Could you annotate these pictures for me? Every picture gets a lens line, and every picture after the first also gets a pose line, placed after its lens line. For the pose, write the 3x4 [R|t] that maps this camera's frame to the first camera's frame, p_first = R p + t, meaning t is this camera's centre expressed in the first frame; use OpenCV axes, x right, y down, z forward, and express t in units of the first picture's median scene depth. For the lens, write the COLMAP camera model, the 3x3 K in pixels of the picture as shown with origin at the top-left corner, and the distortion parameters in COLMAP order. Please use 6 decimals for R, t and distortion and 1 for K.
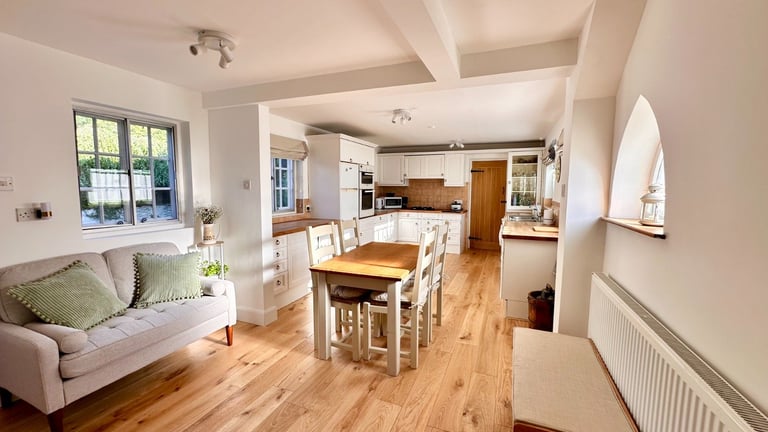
lens RADIAL K [[308.7, 0, 384.0], [0, 308.7, 216.0], [0, 0, 1]] dist [-0.001243, 0.000366]
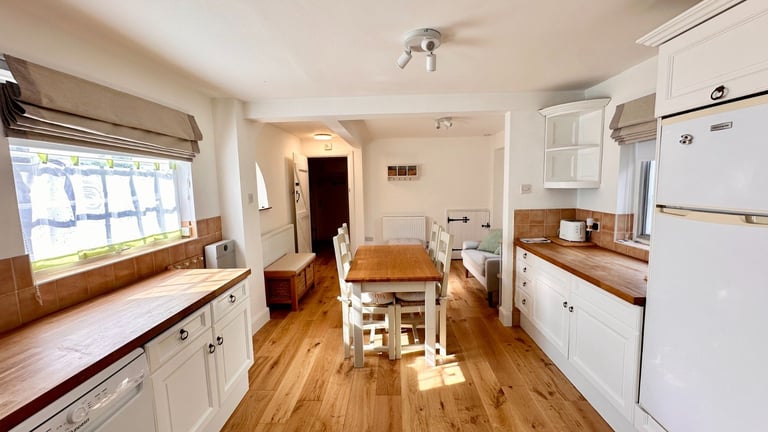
lens RADIAL K [[308.7, 0, 384.0], [0, 308.7, 216.0], [0, 0, 1]] dist [-0.001243, 0.000366]
pose [[-0.935639, 0.052560, -0.349023, 0.224047], [-0.017539, 0.980705, 0.194703, -0.127225], [0.352522, 0.188293, -0.916665, 1.133021]]
